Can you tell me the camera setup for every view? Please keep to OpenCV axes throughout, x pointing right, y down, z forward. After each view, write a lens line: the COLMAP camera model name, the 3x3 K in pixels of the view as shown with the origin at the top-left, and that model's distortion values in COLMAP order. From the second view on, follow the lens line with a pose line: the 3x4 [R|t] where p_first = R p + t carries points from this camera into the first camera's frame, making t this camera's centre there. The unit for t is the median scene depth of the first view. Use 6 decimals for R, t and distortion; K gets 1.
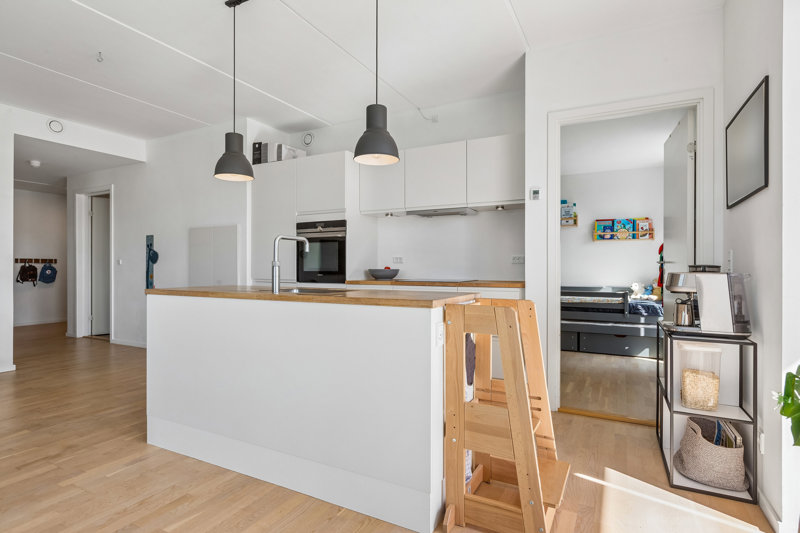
lens RADIAL K [[416.8, 0, 400.0], [0, 416.8, 266.5], [0, 0, 1]] dist [0.000838, -0.000970]
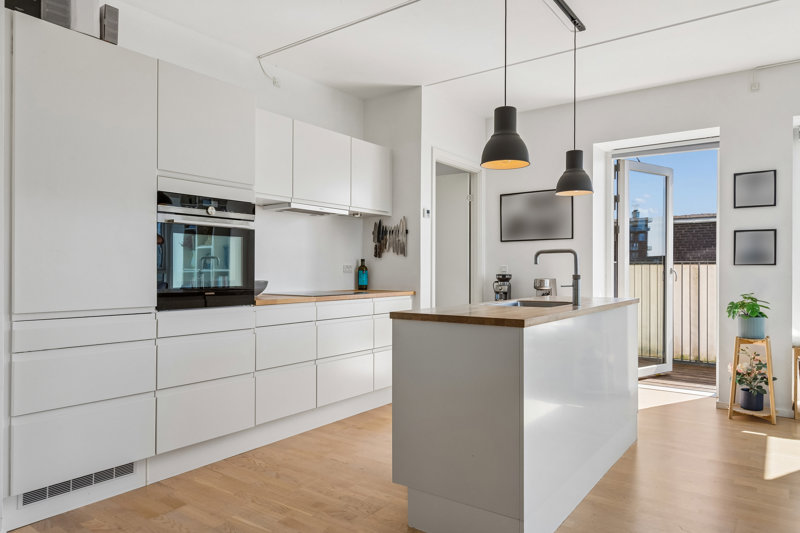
lens RADIAL K [[526.9, 0, 400.0], [0, 526.9, 266.5], [0, 0, 1]] dist [0.014838, -0.000230]
pose [[0.142675, 0.007176, 0.989744, -0.850760], [0.000465, 0.999973, -0.007317, -0.010946], [-0.989769, 0.001504, 0.142668, 0.649664]]
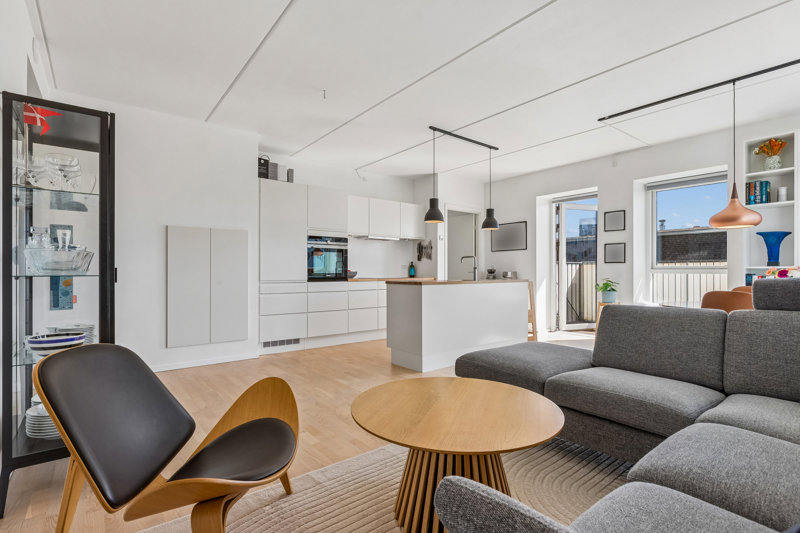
lens RADIAL K [[381.6, 0, 400.0], [0, 381.6, 266.5], [0, 0, 1]] dist [0.001166, 0.000255]
pose [[0.409022, 0.013044, 0.912431, -1.239565], [0.001320, 0.999888, -0.014886, 0.009238], [-0.912524, 0.007293, 0.408959, 0.270934]]
